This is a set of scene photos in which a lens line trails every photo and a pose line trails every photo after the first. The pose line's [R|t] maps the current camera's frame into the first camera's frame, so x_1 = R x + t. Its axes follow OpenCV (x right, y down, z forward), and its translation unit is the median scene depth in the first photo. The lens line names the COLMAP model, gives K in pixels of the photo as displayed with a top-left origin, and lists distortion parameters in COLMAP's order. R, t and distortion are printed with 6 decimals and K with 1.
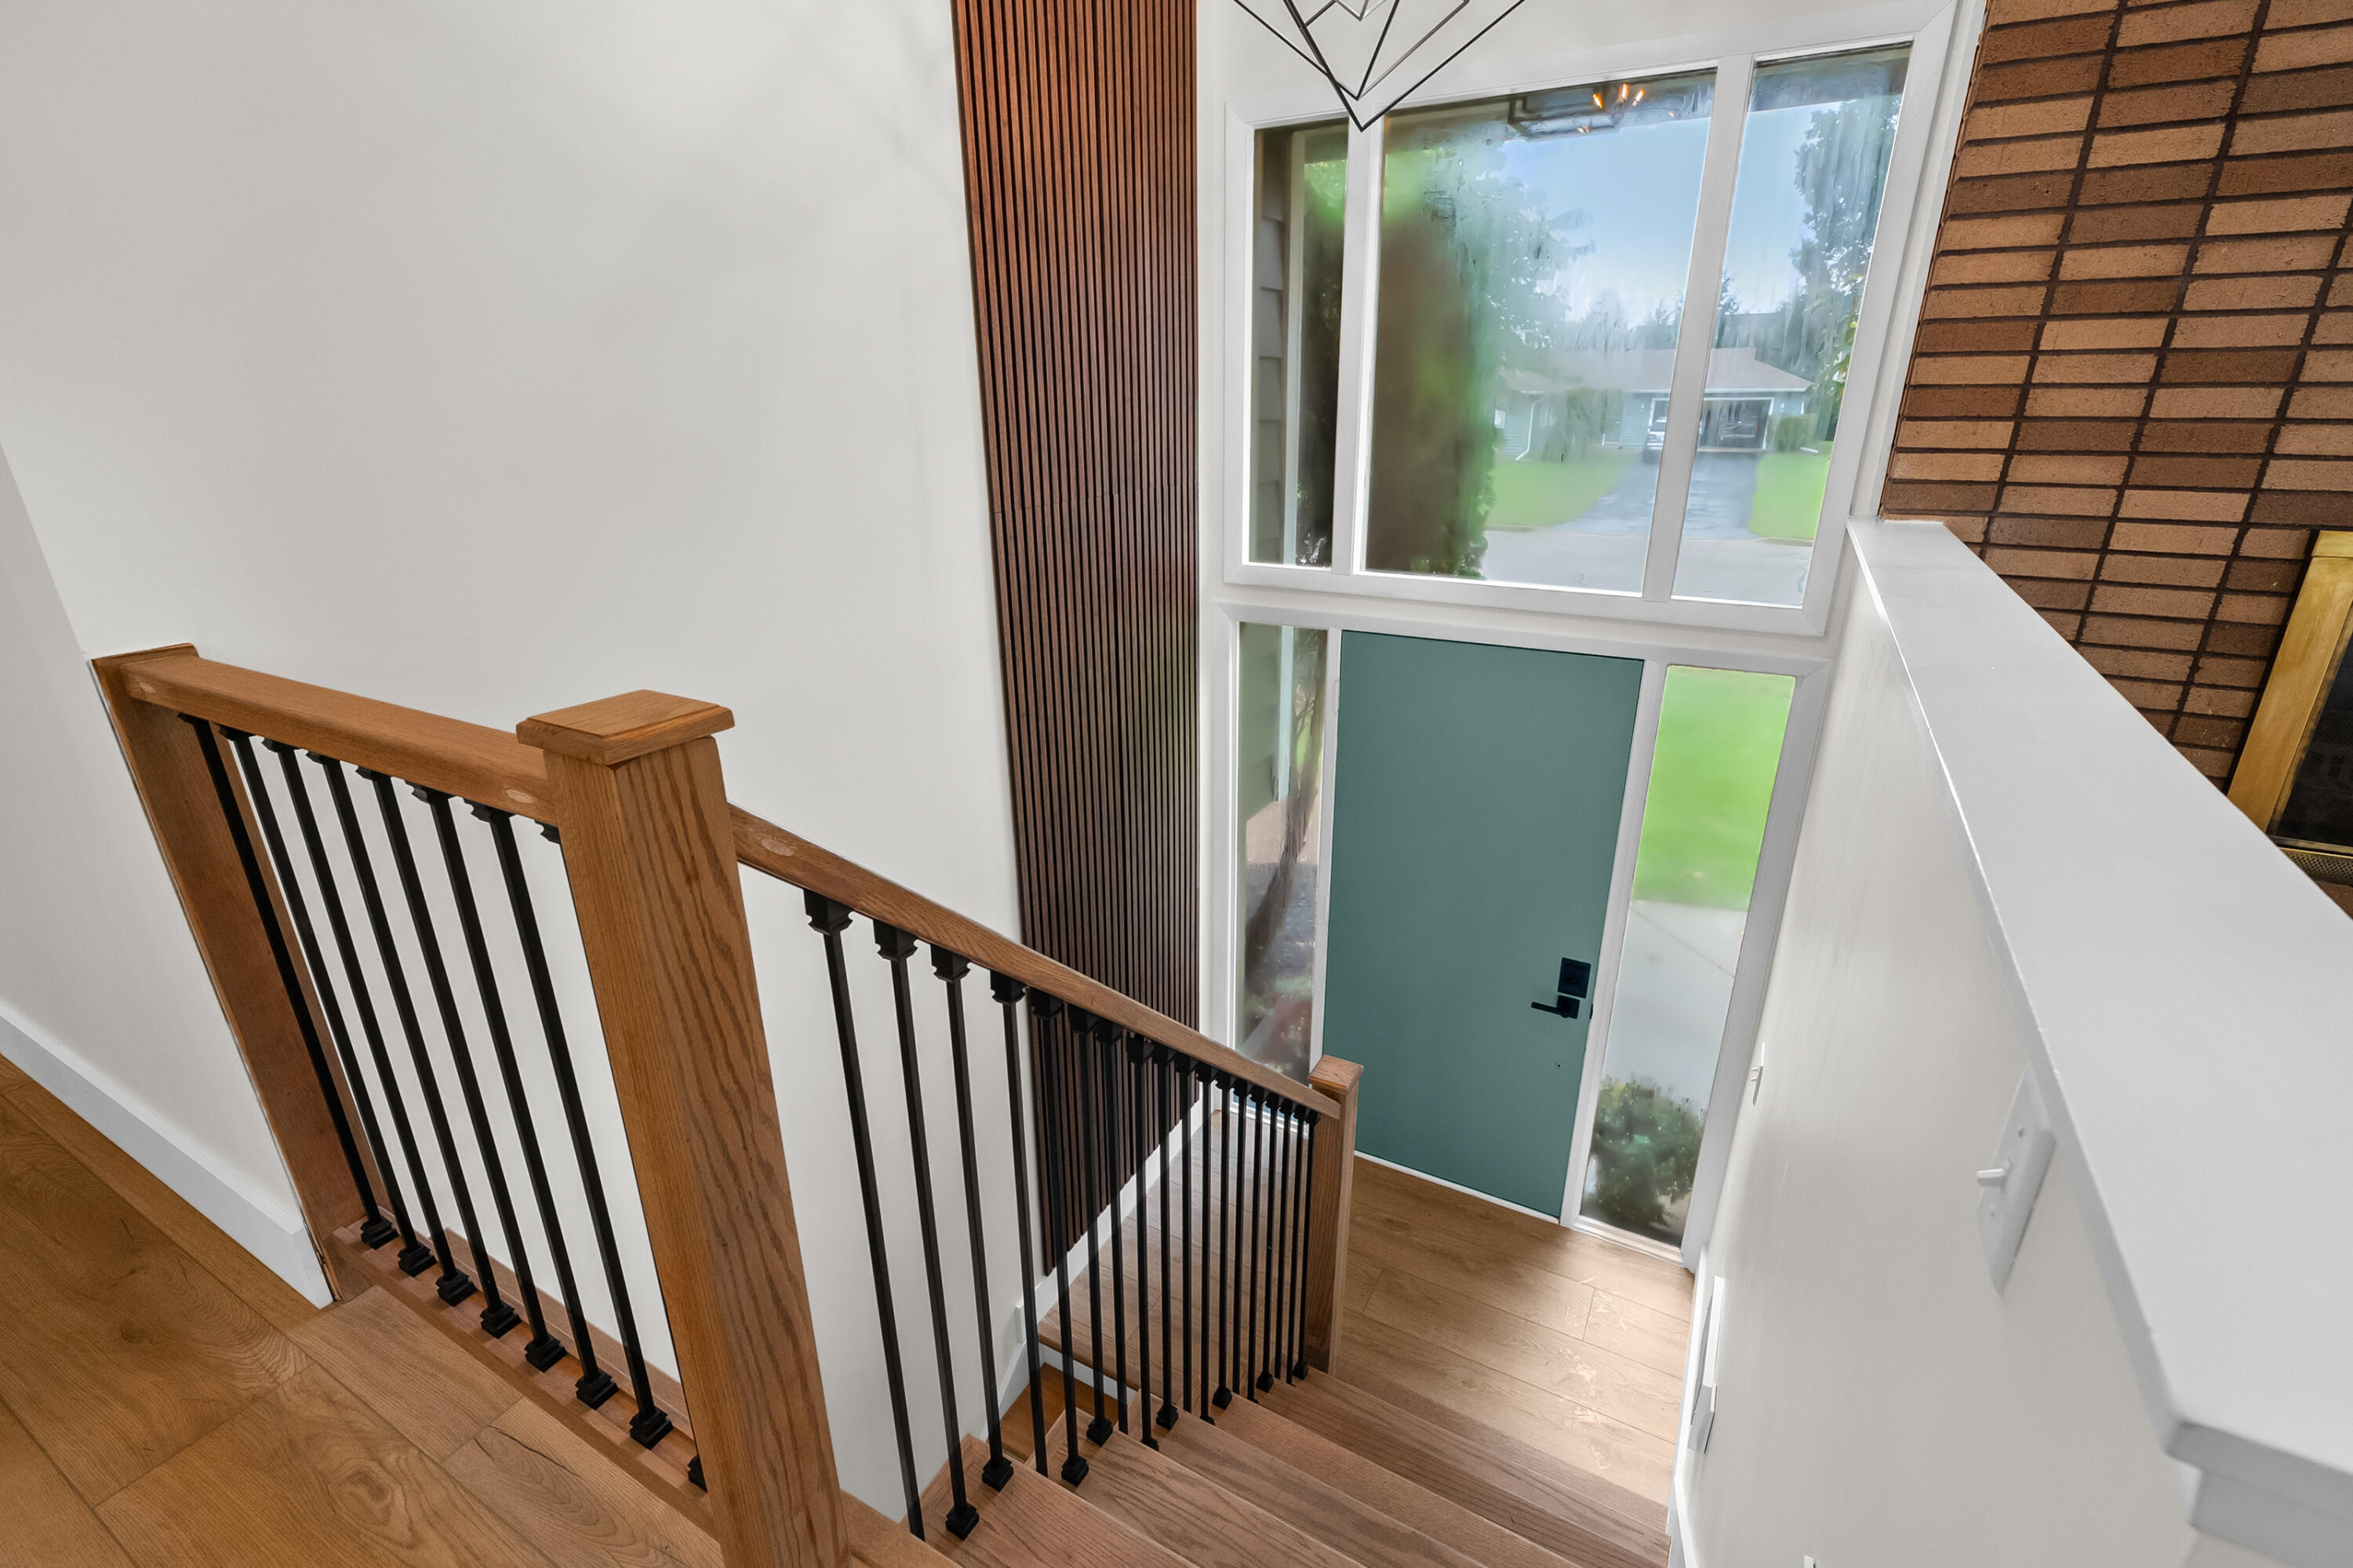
lens RADIAL K [[1060.4, 0, 1187.6], [0, 1060.4, 789.3], [0, 0, 1]] dist [0.001552, 0.000459]
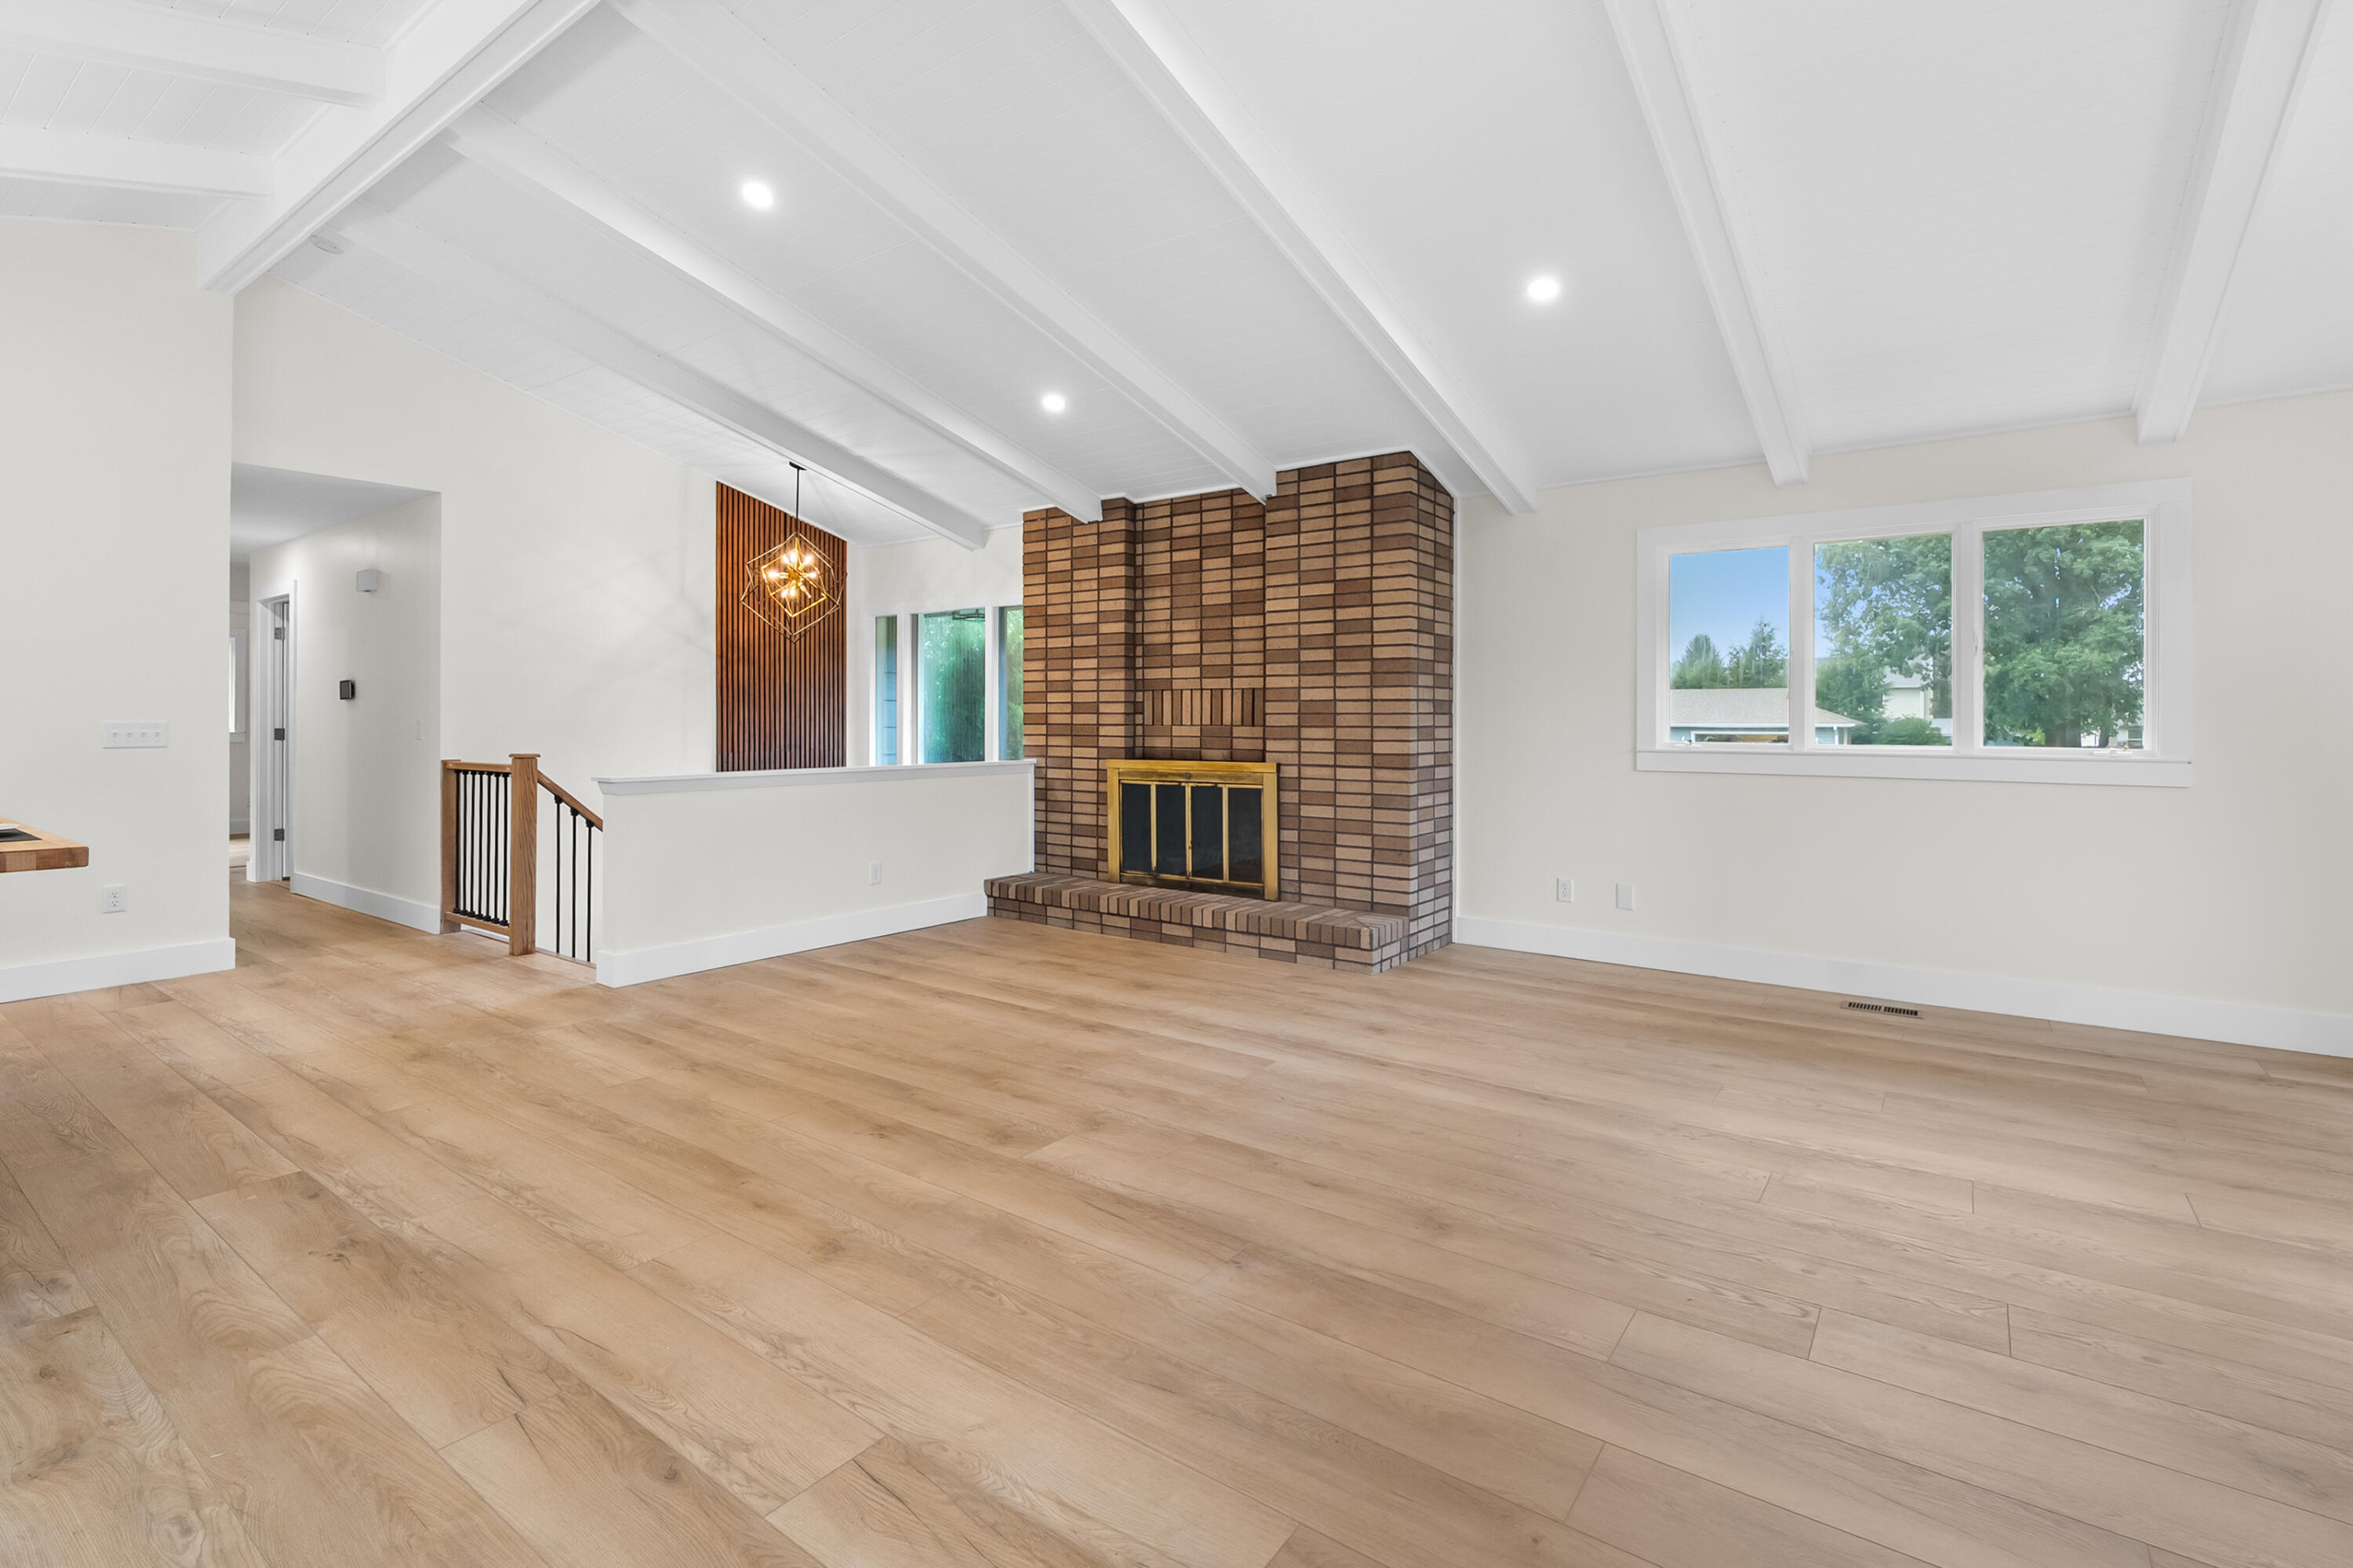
lens RADIAL K [[1086.2, 0, 1176.2], [0, 1086.2, 718.2], [0, 0, 1]] dist [-0.003797, -0.000138]
pose [[0.992512, 0.008364, -0.121863, 1.551043], [-0.051086, 0.934634, -0.351922, 0.676117], [0.110954, 0.355512, 0.928063, -1.756028]]
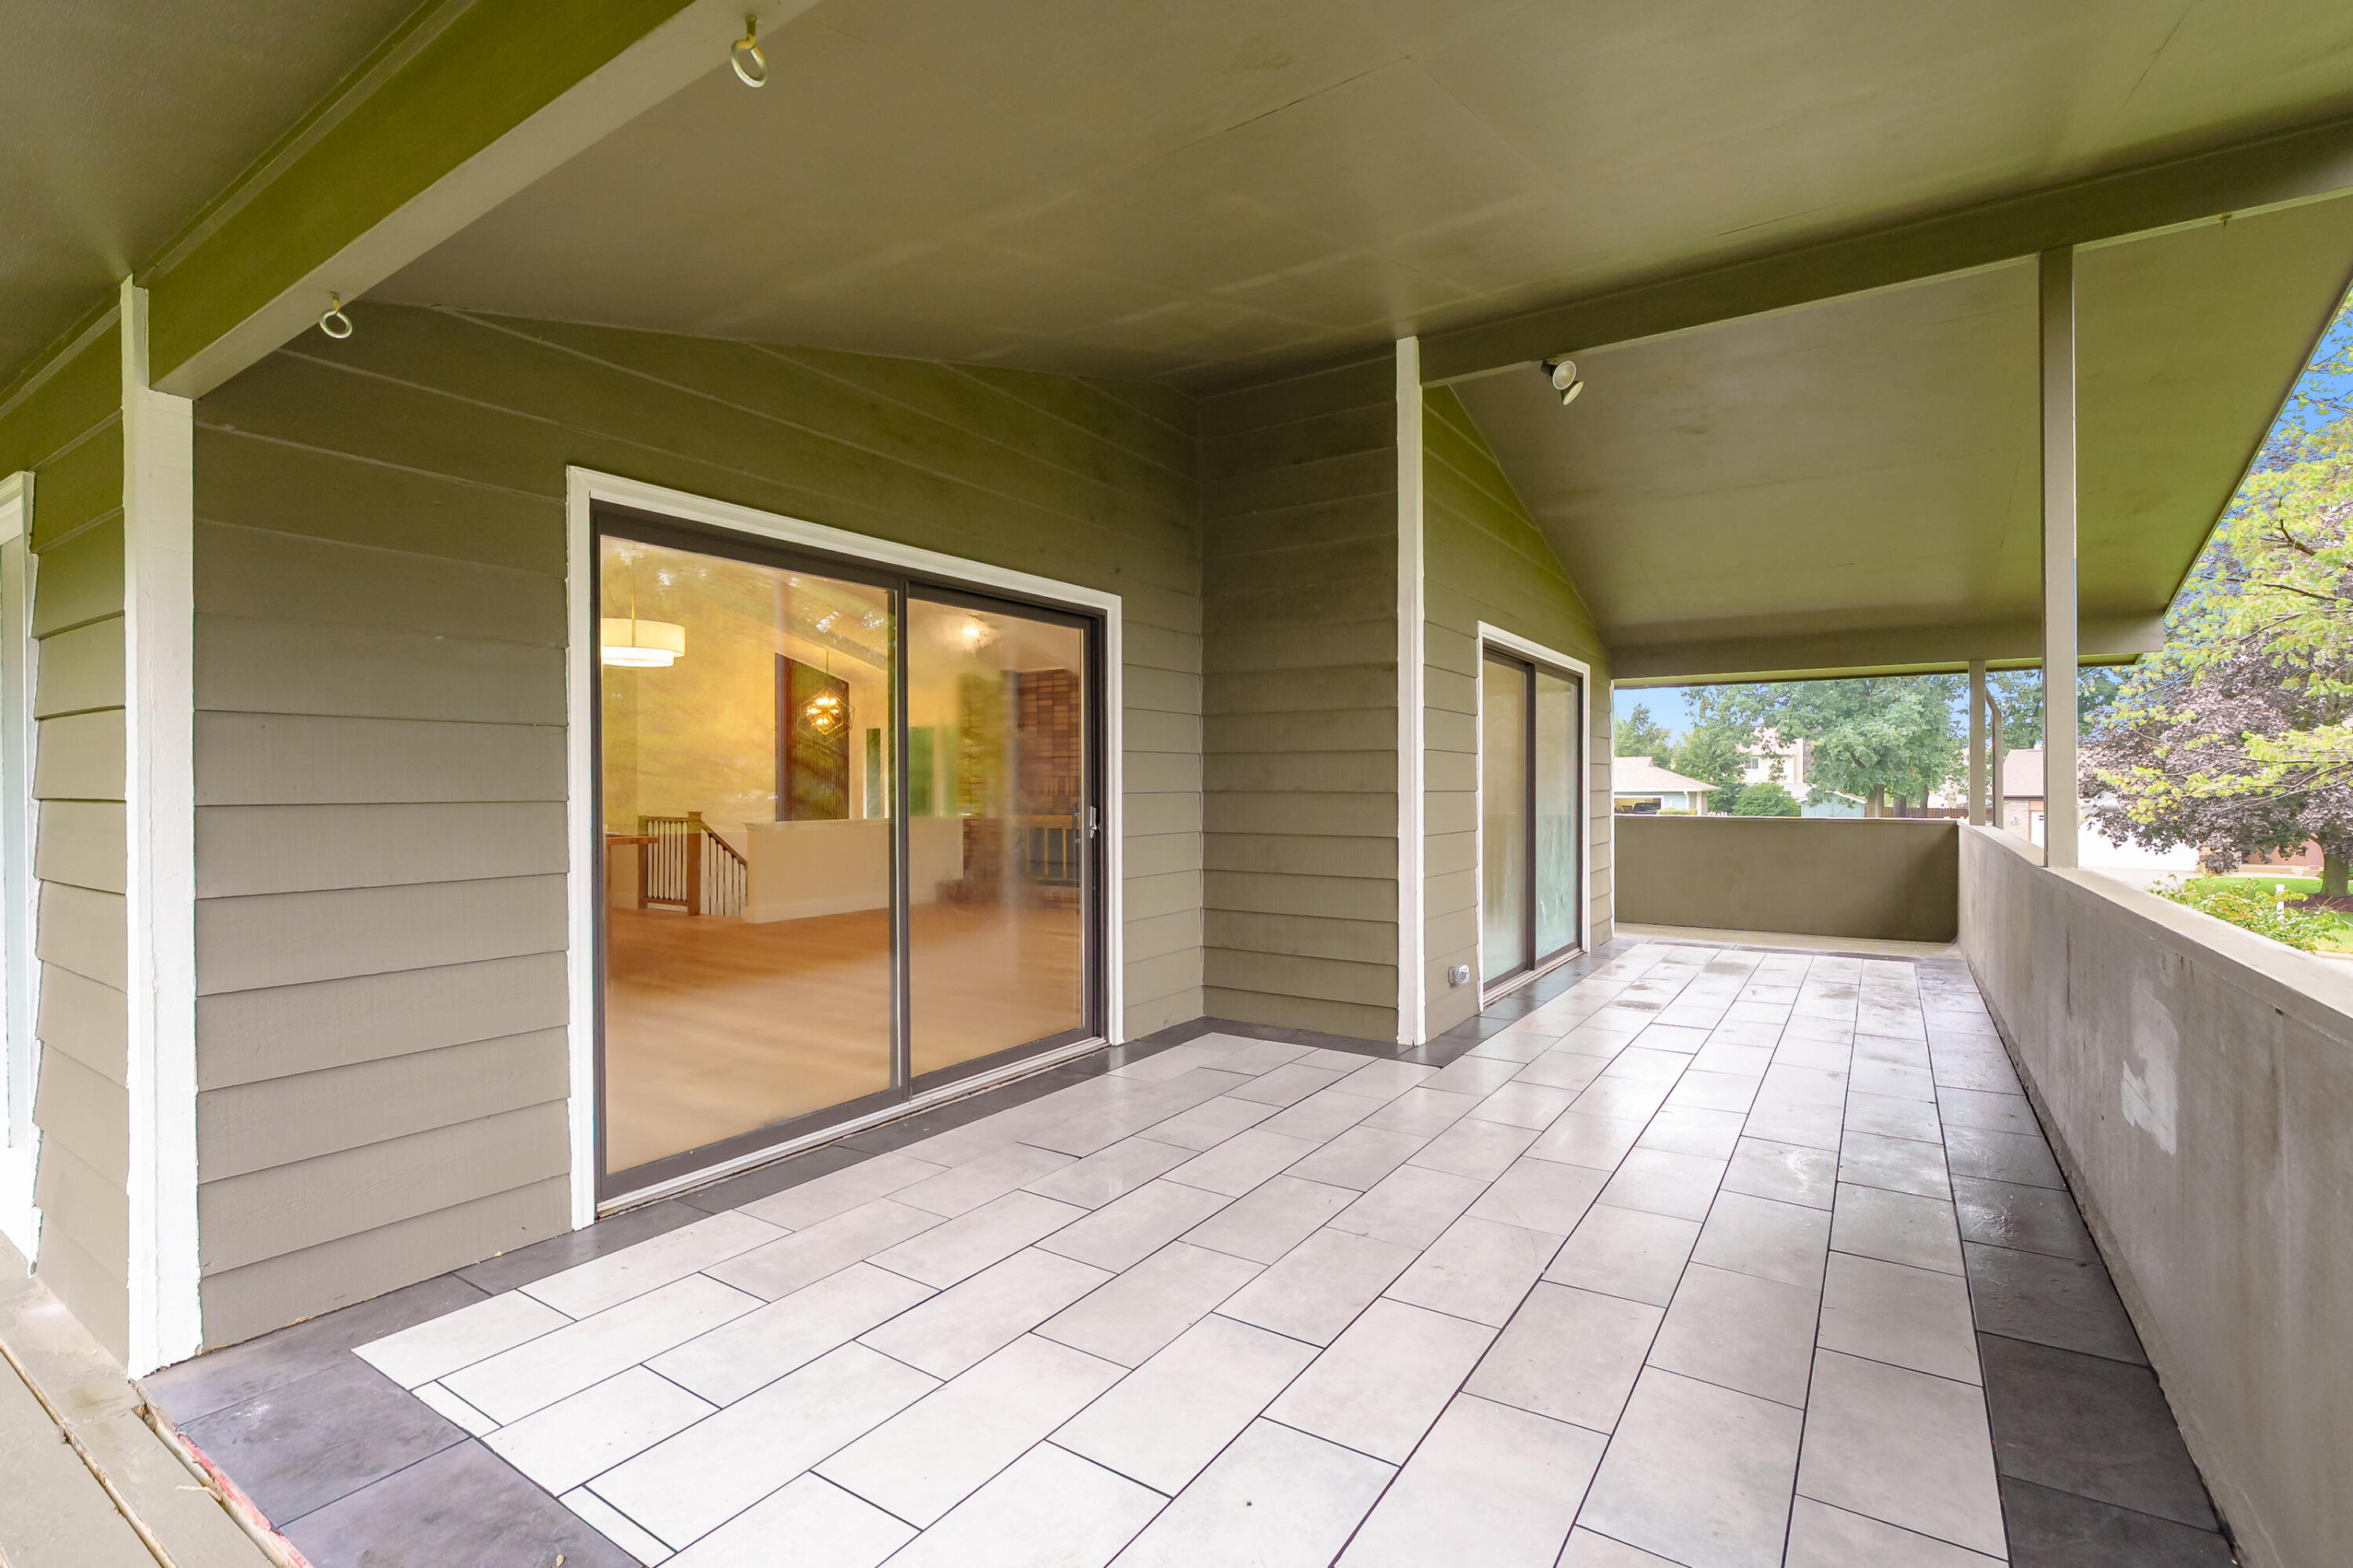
lens RADIAL K [[1060.4, 0, 1187.6], [0, 1060.4, 789.3], [0, 0, 1]] dist [0.001552, 0.000459]
pose [[0.997485, 0.005047, -0.070692, 2.258159], [-0.029467, 0.936690, -0.348918, 1.407103], [0.064456, 0.350124, 0.934483, -3.798371]]
